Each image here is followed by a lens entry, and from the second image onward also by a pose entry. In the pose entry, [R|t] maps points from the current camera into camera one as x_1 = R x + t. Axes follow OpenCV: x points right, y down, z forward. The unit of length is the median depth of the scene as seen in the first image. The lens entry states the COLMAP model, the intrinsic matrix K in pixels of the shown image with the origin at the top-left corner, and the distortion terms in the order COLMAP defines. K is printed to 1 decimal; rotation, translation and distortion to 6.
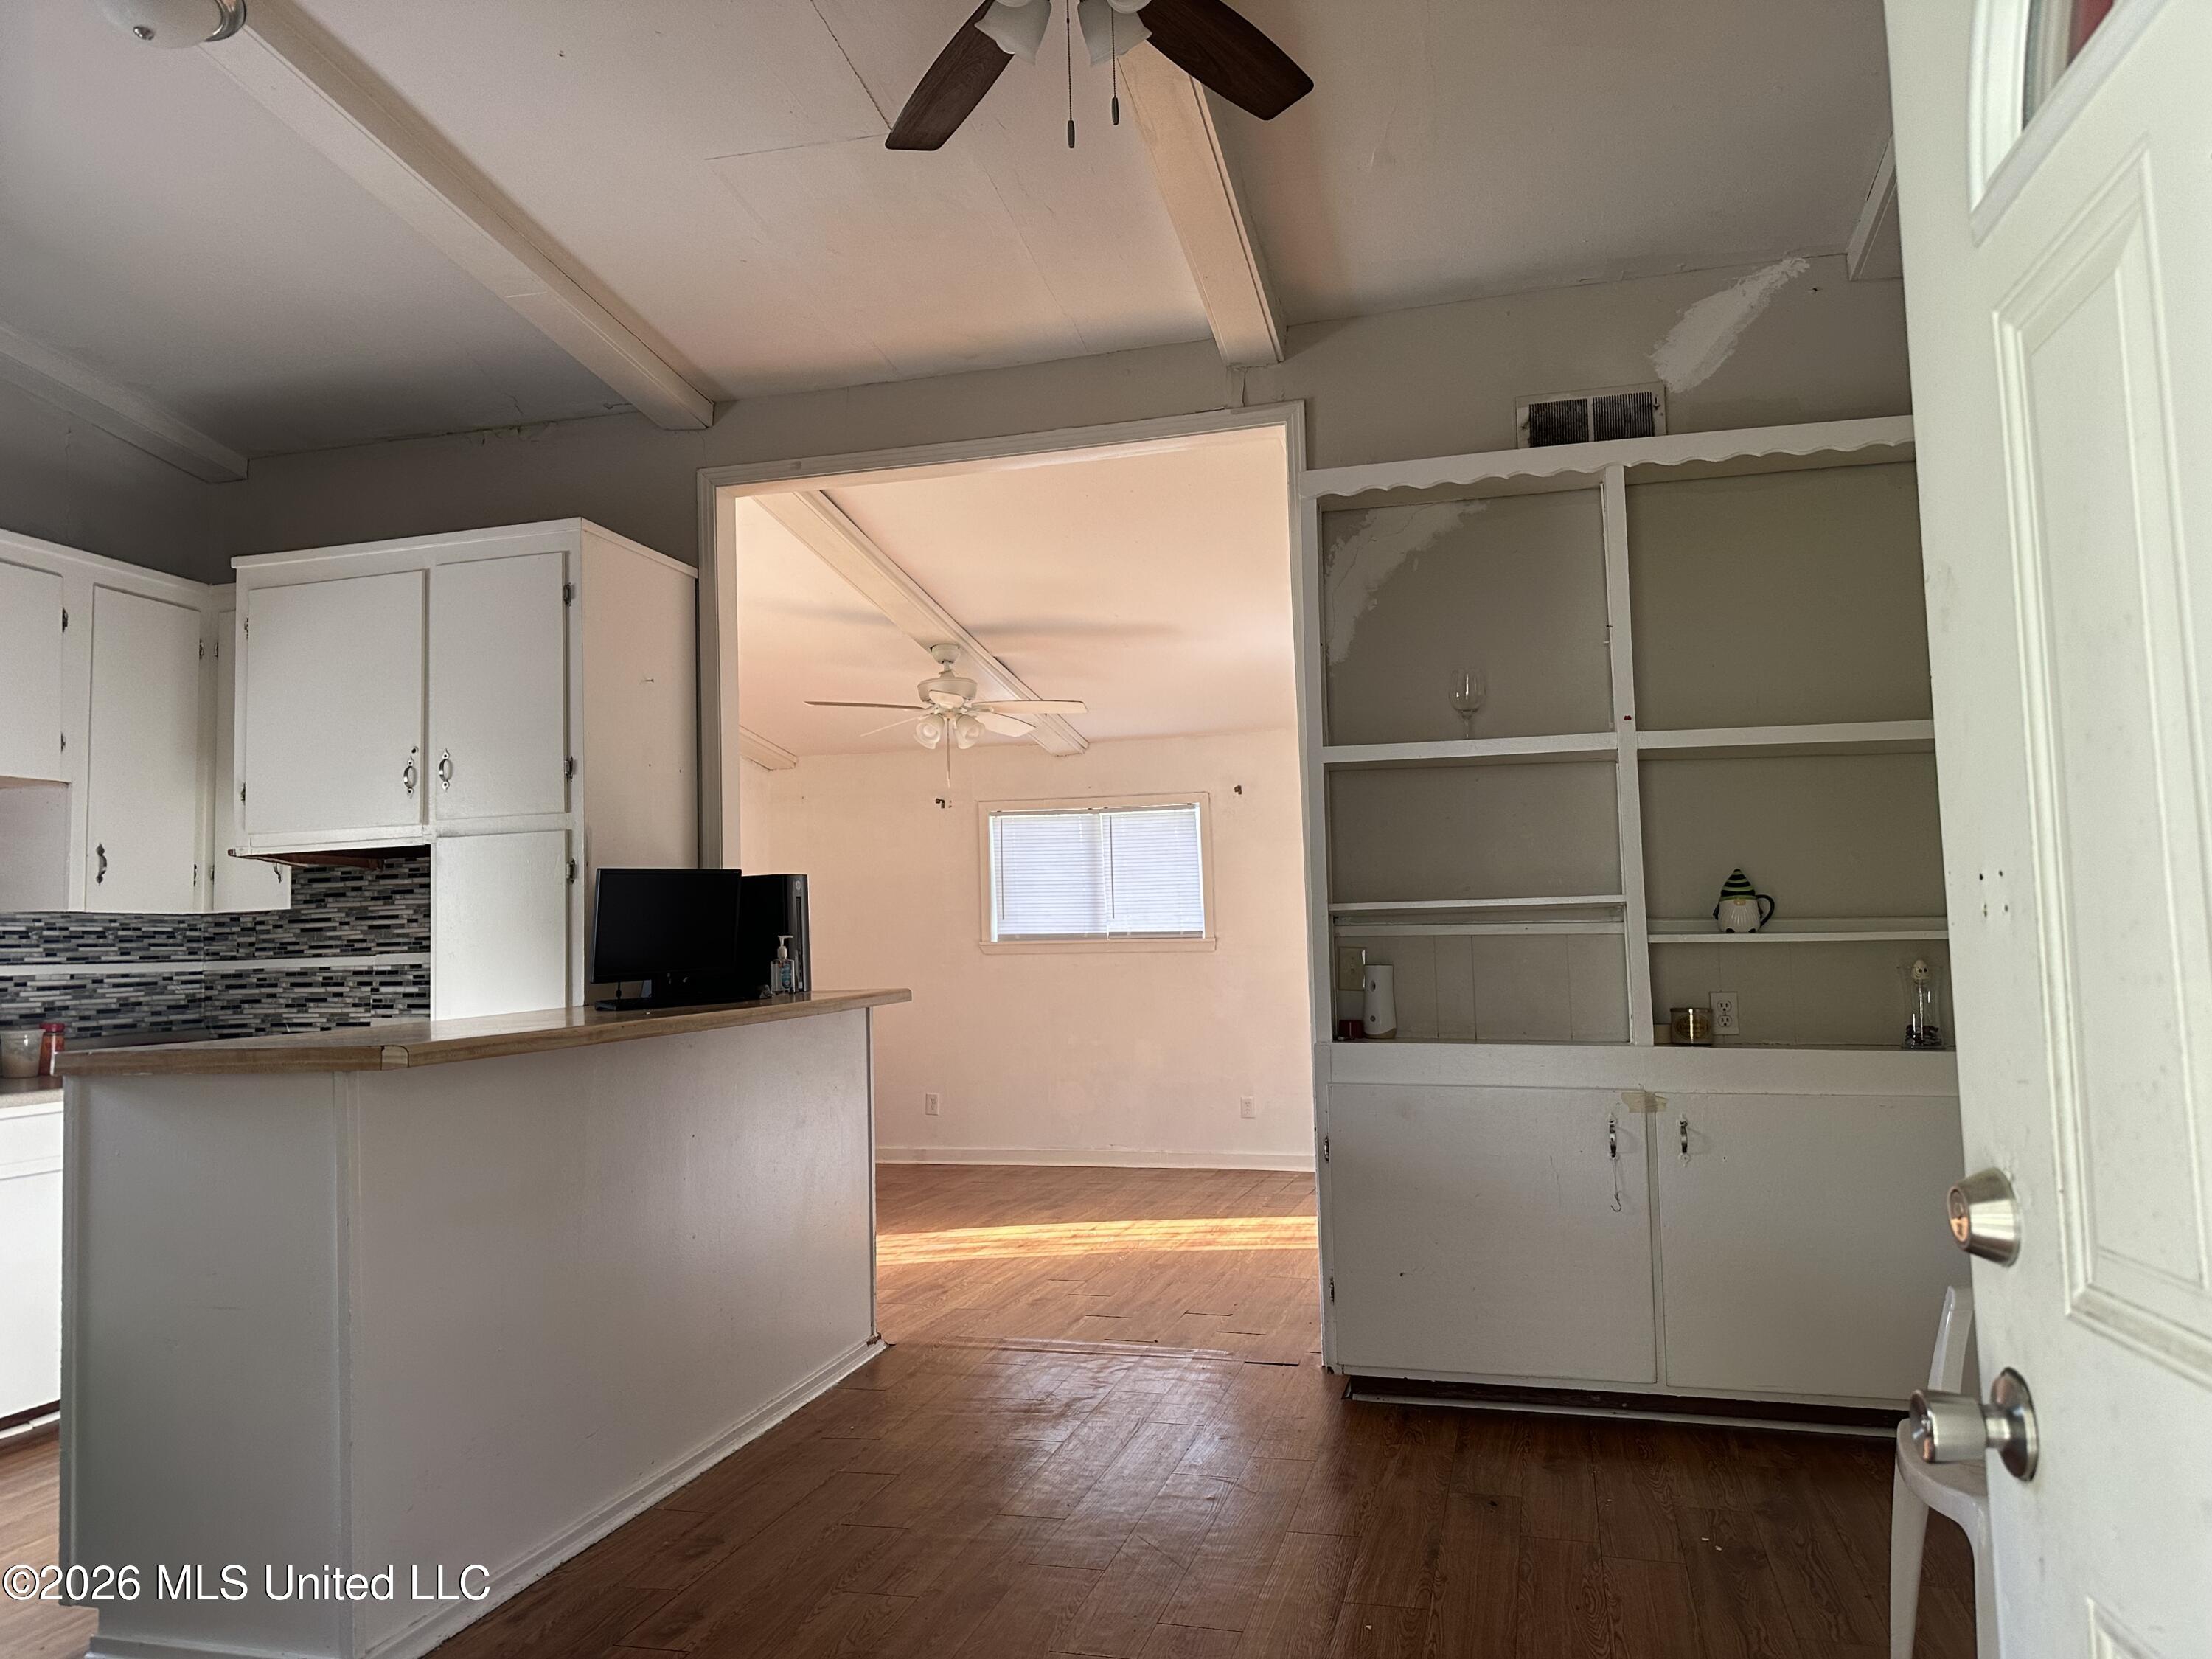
lens RADIAL K [[1550.6, 0, 1100.2], [0, 1550.6, 853.9], [0, 0, 1]] dist [0.078236, -0.094148]
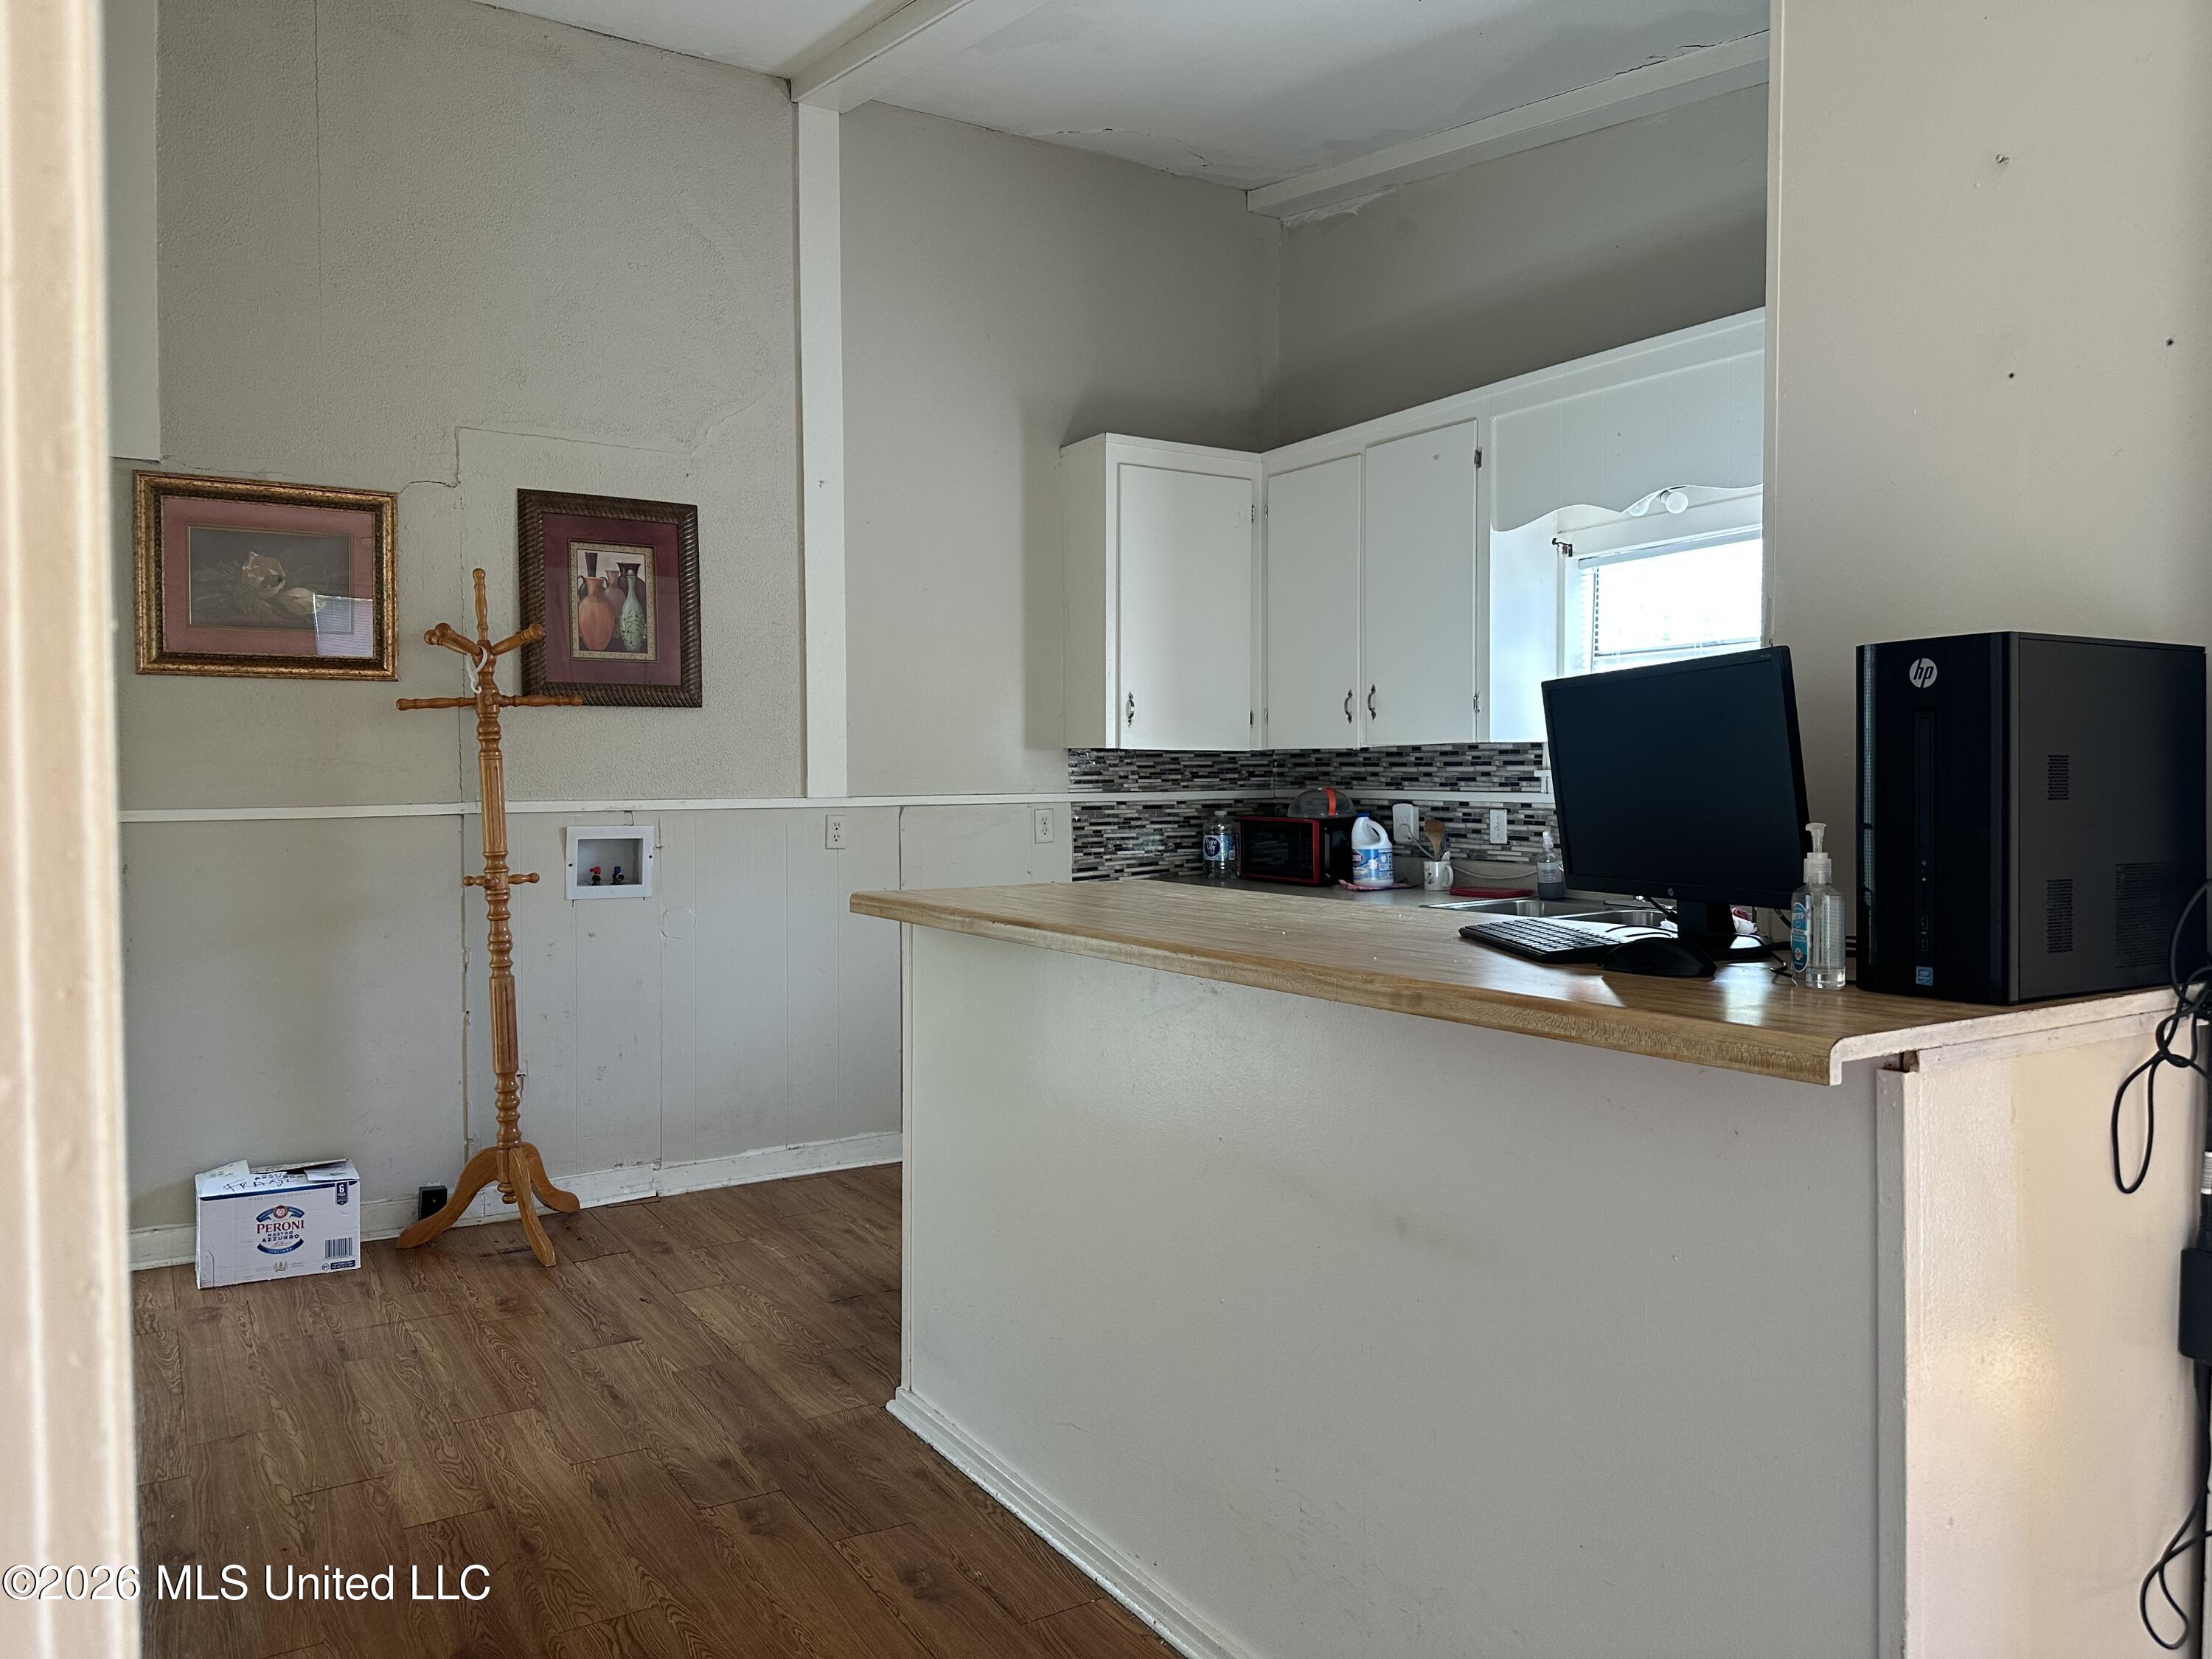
lens RADIAL K [[1550.6, 0, 1099.6], [0, 1550.6, 819.9], [0, 0, 1]] dist [0.078236, -0.094148]
pose [[-0.671628, 0.055119, -0.738835, 0.169671], [0.067946, 0.997609, 0.012659, 0.034837], [0.737766, -0.041698, -0.673767, 1.082882]]
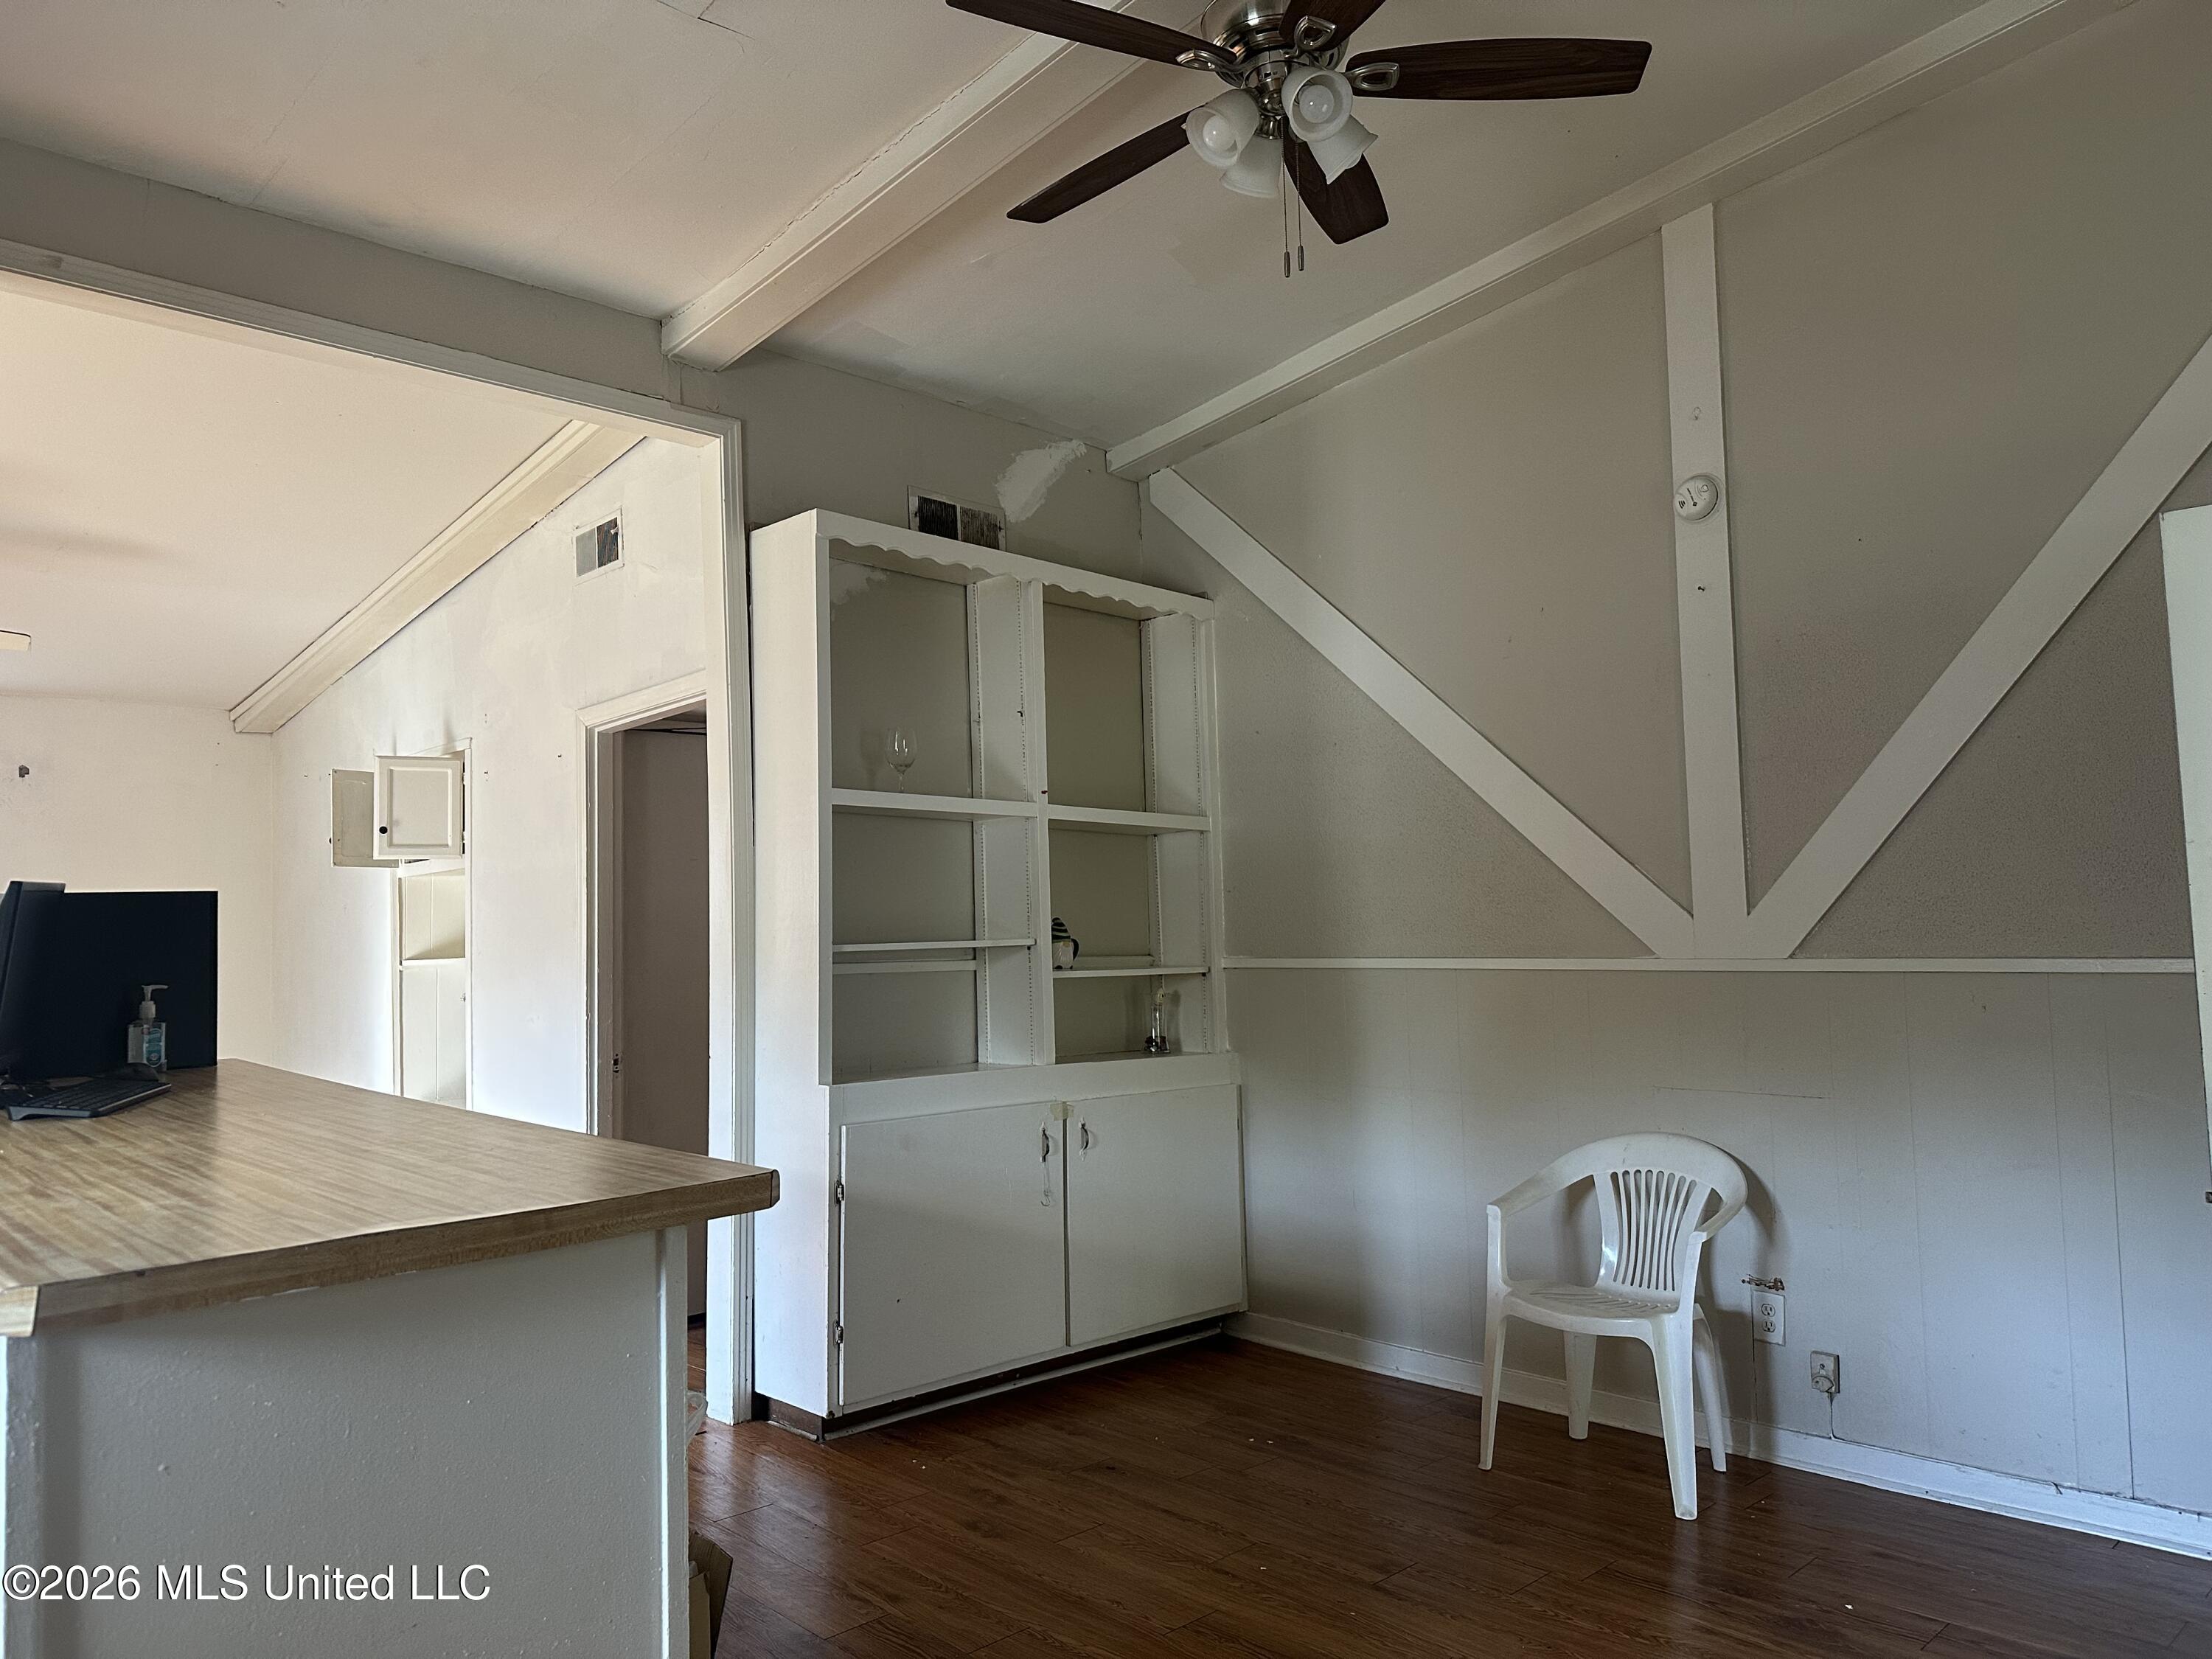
lens RADIAL K [[1550.6, 0, 1103.7], [0, 1550.6, 828.2], [0, 0, 1]] dist [0.078236, -0.094148]
pose [[0.508659, 0.069401, 0.858167, -0.543557], [-0.049361, 0.997457, -0.051408, -0.000156], [-0.859552, -0.016211, 0.510791, 0.290366]]
